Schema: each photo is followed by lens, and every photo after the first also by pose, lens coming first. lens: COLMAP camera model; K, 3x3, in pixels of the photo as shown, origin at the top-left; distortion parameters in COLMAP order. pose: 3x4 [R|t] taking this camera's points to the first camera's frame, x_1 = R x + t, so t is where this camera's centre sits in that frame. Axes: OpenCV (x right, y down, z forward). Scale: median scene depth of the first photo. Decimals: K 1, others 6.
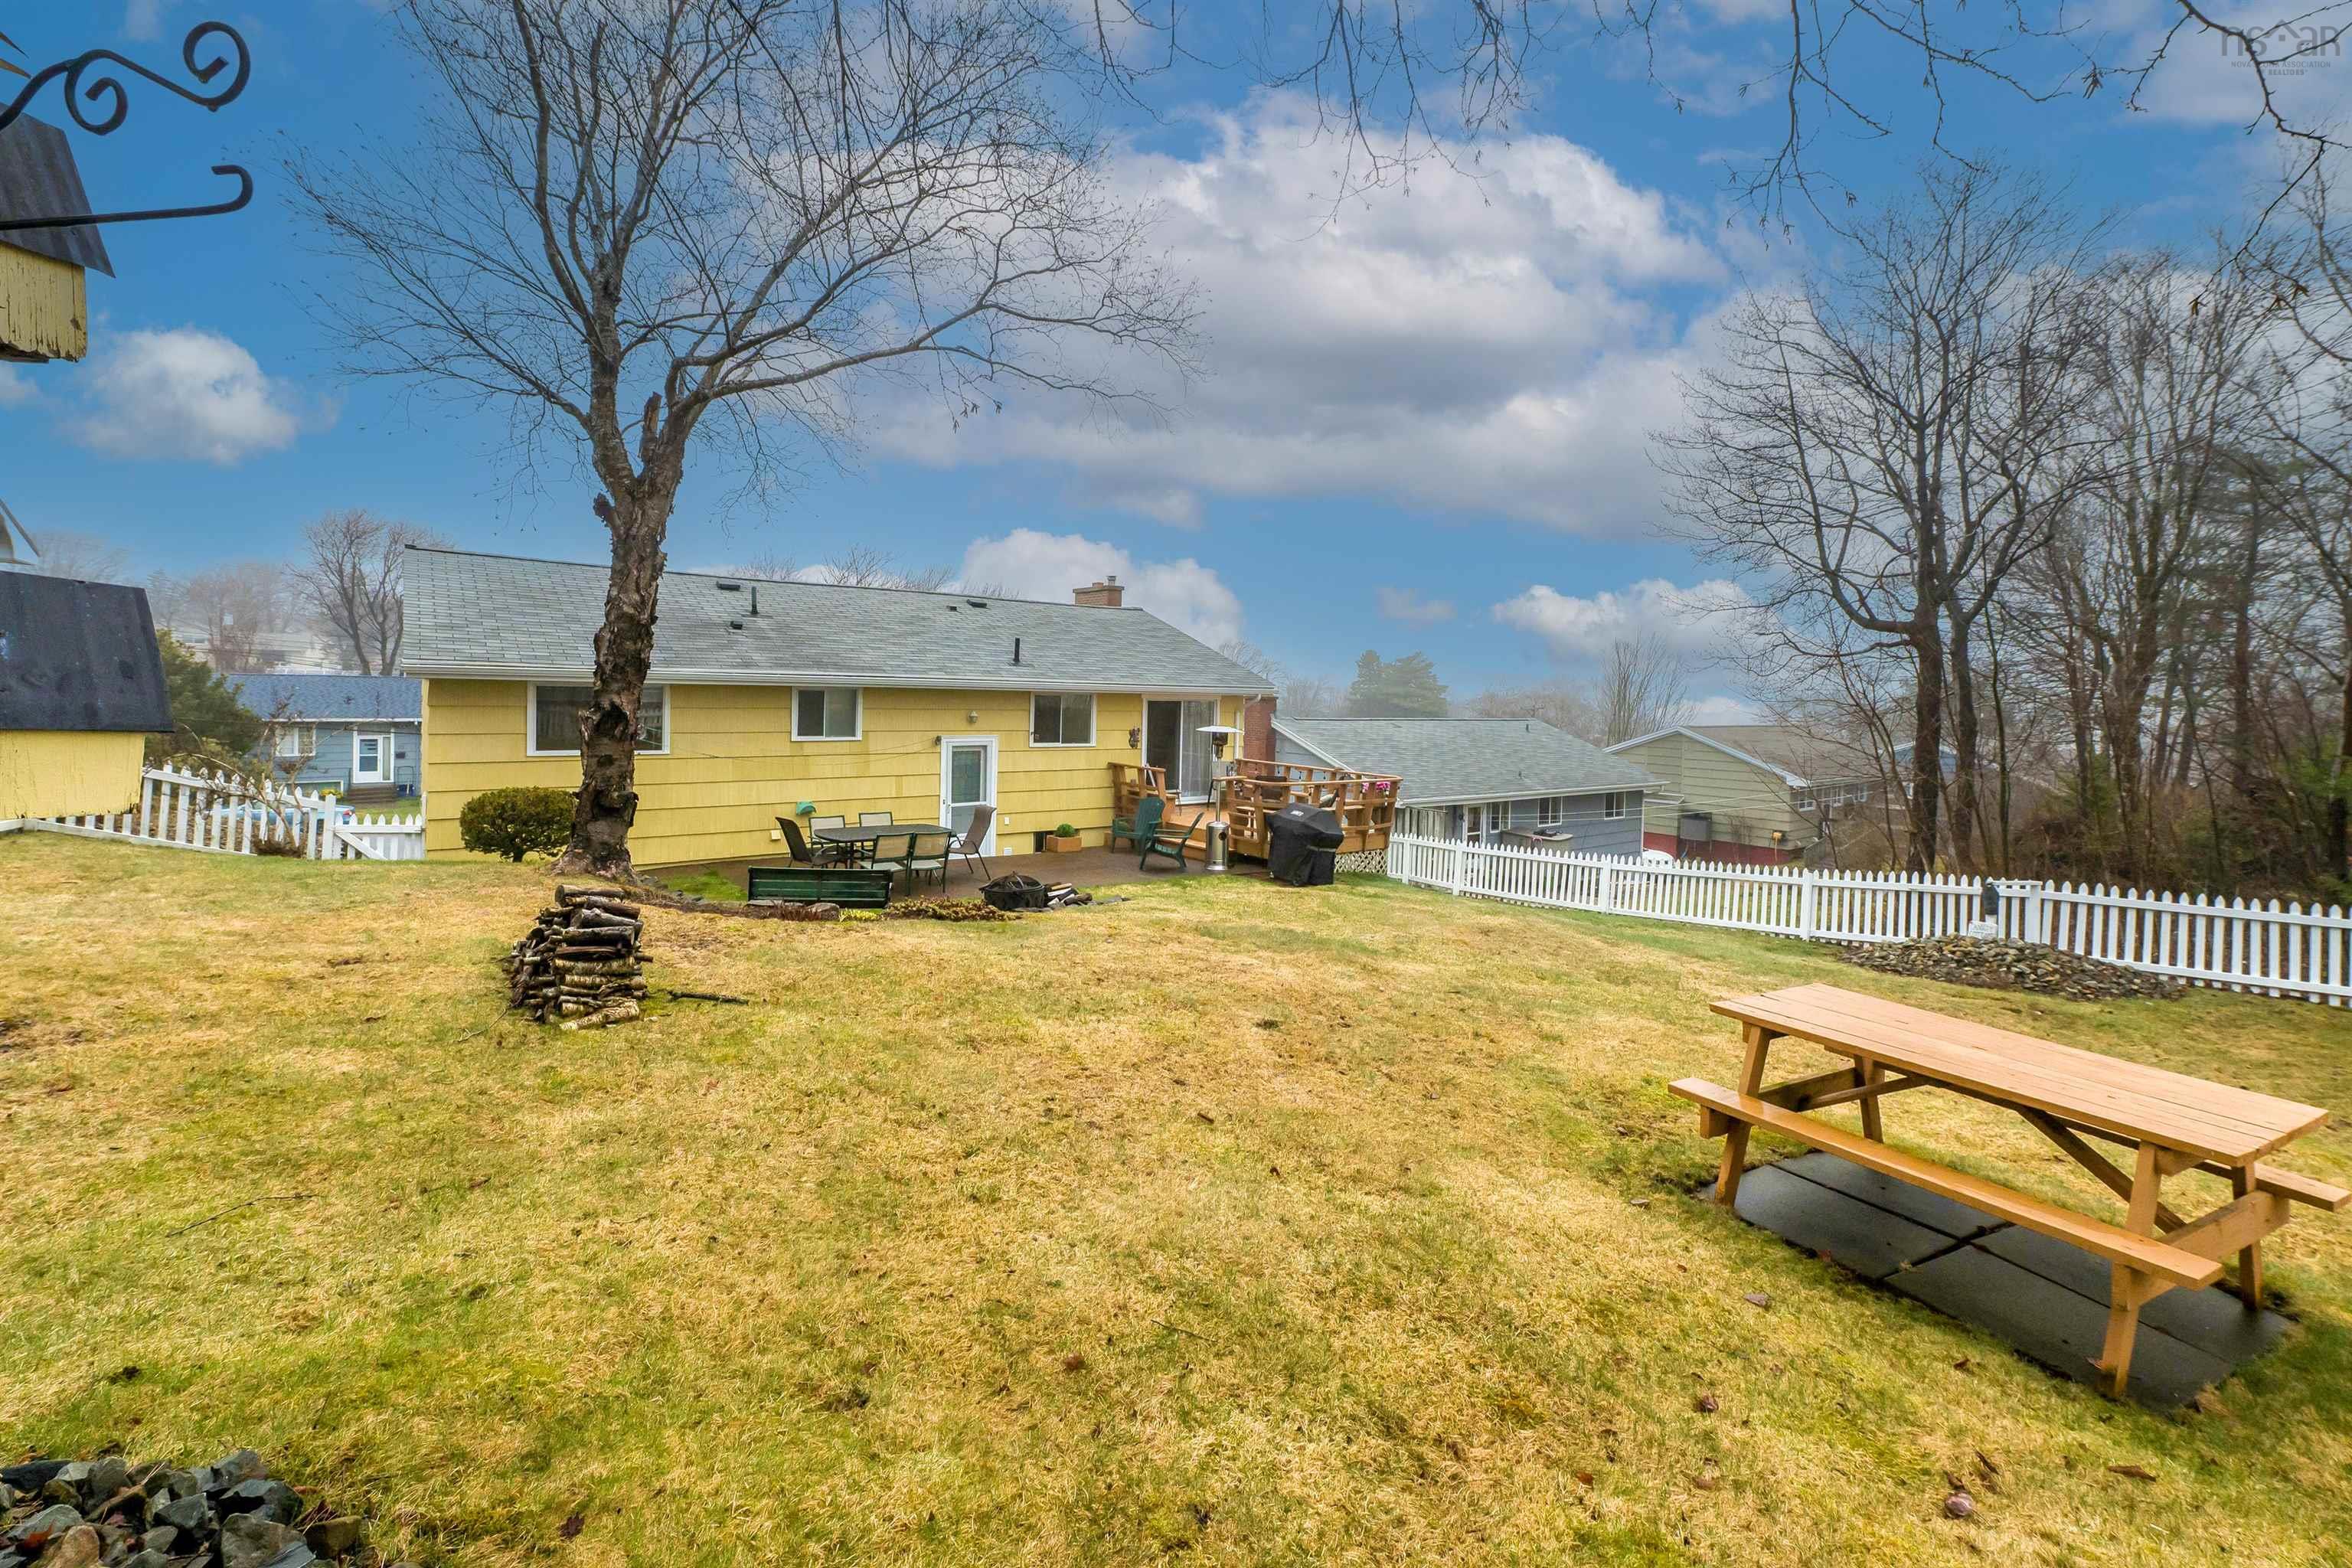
lens RADIAL K [[927.8, 0, 1178.1], [0, 927.8, 726.0], [0, 0, 1]] dist [-0.000606, -0.000337]
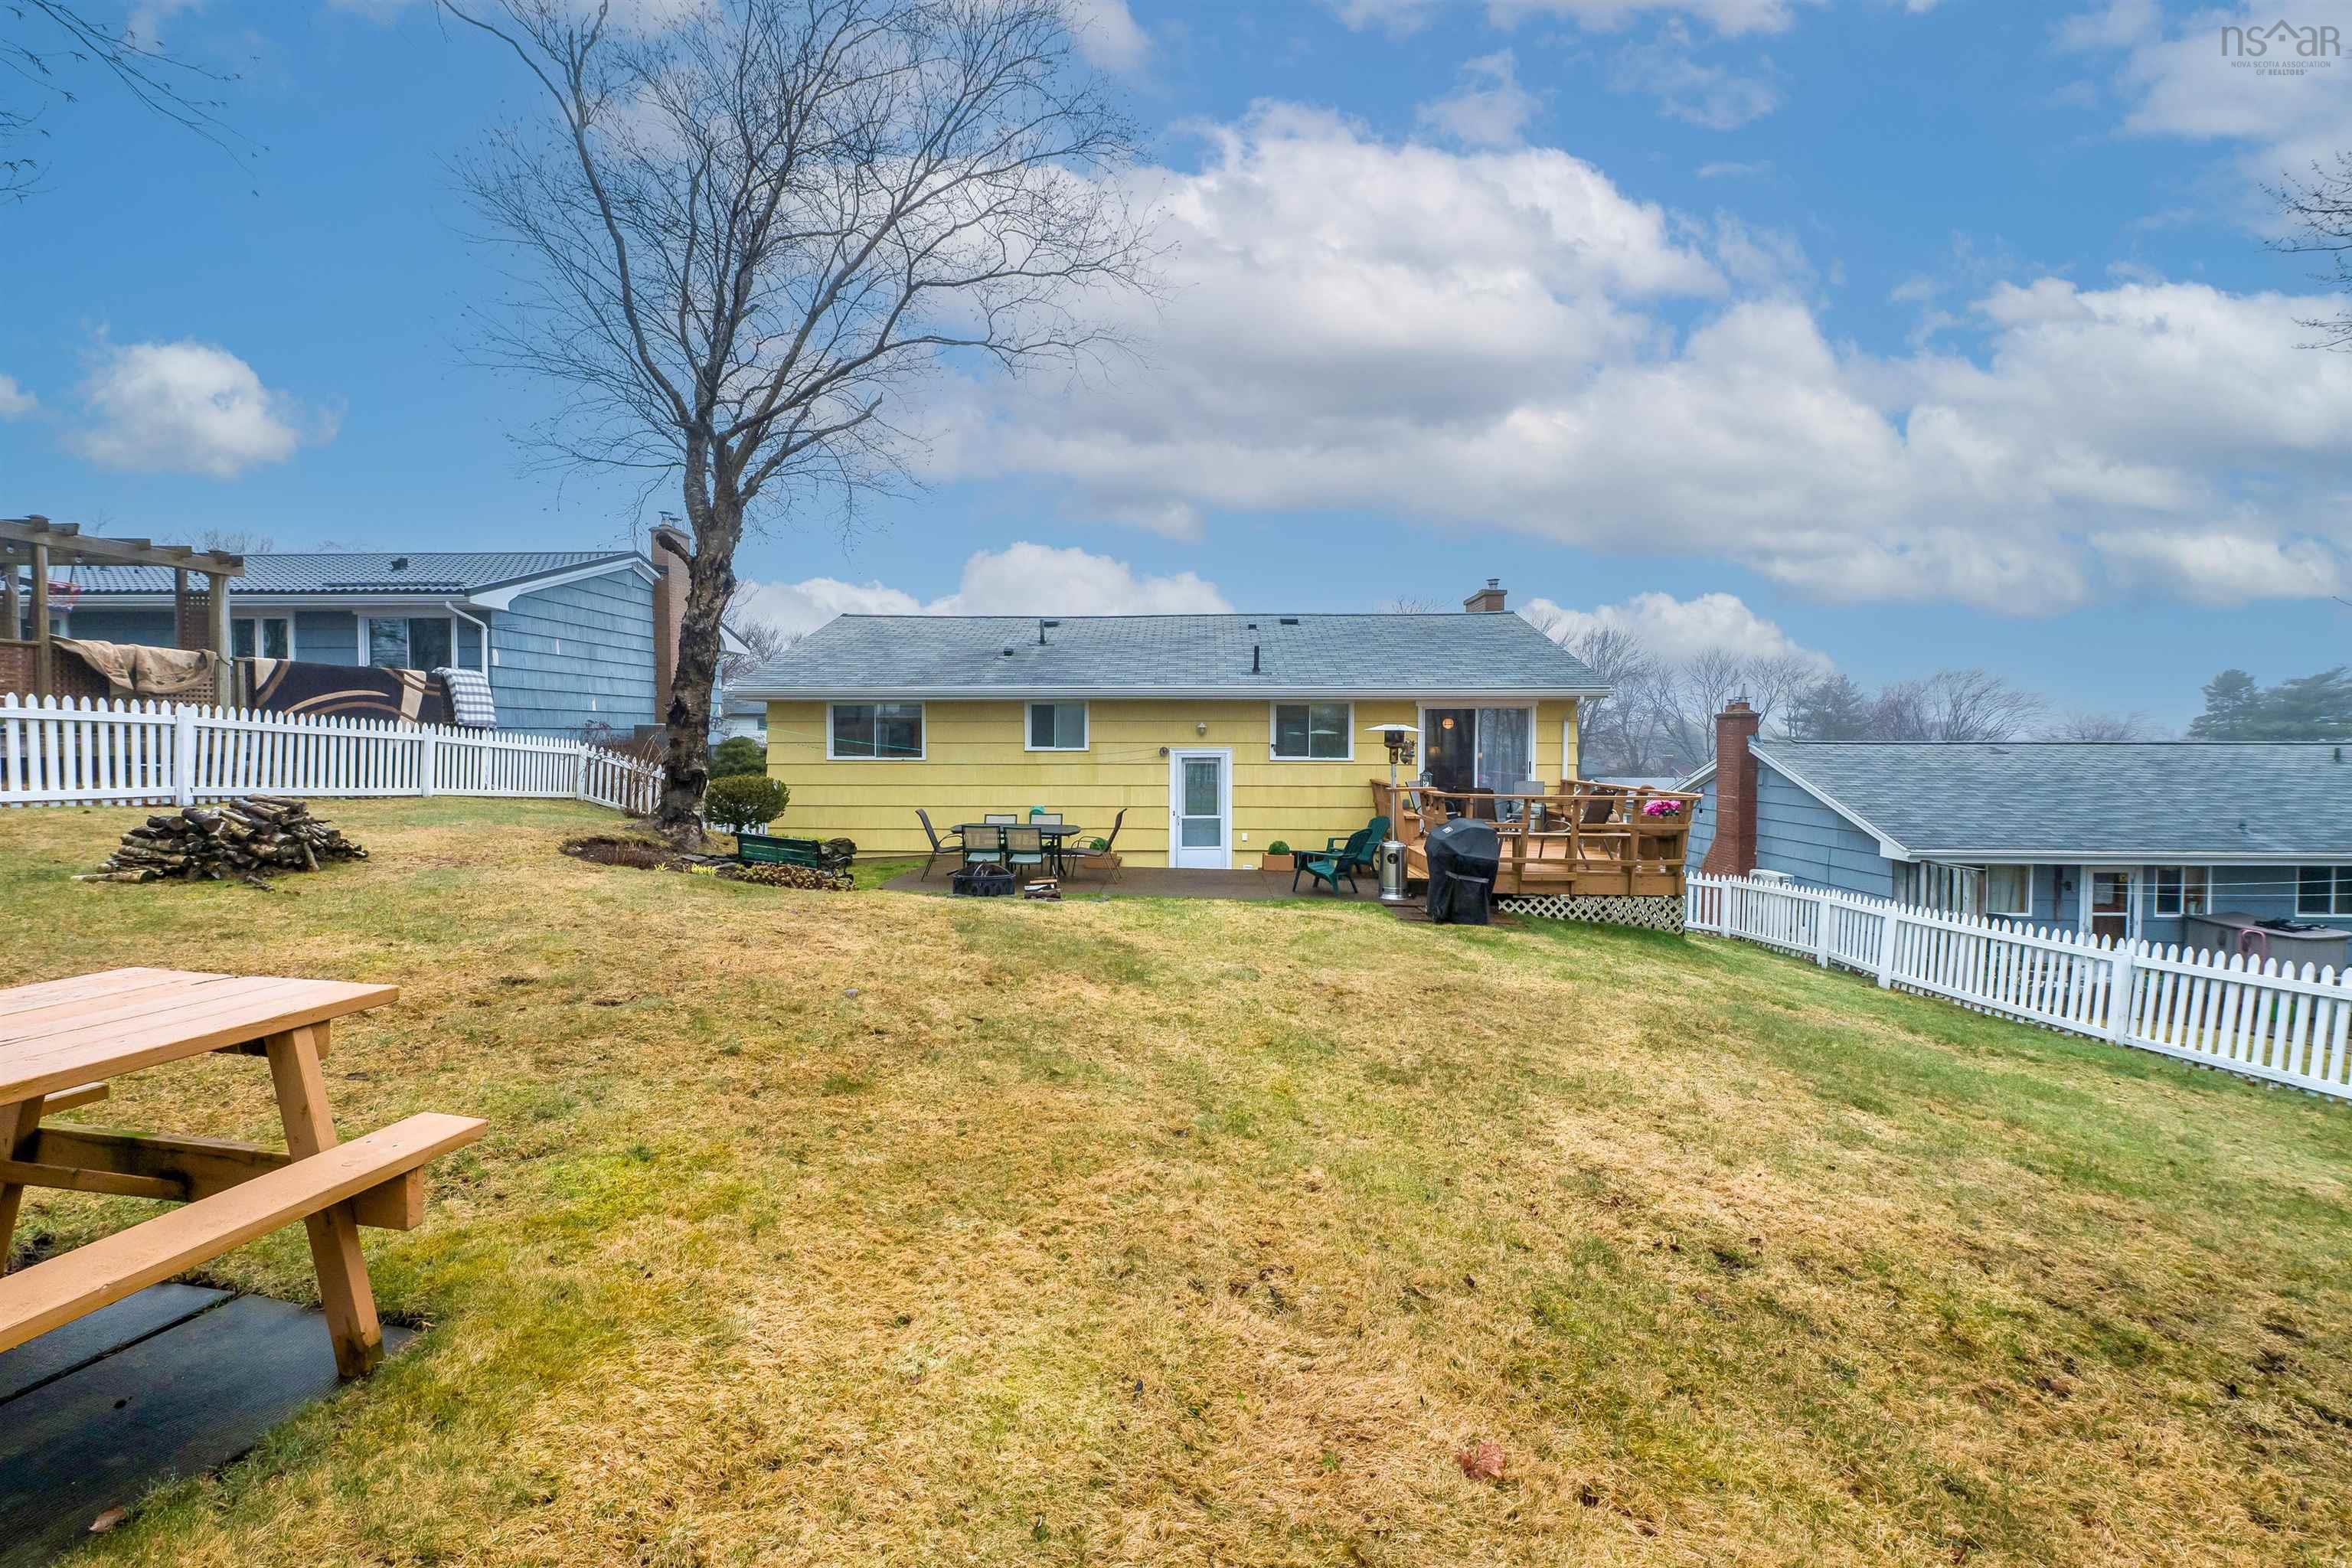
lens RADIAL K [[927.8, 0, 1178.1], [0, 927.8, 726.0], [0, 0, 1]] dist [-0.000606, -0.000337]
pose [[0.781504, -0.037971, -0.622744, 0.362405], [-0.000889, 0.998077, -0.061973, 0.048048], [0.623900, 0.048986, 0.779967, 0.214068]]
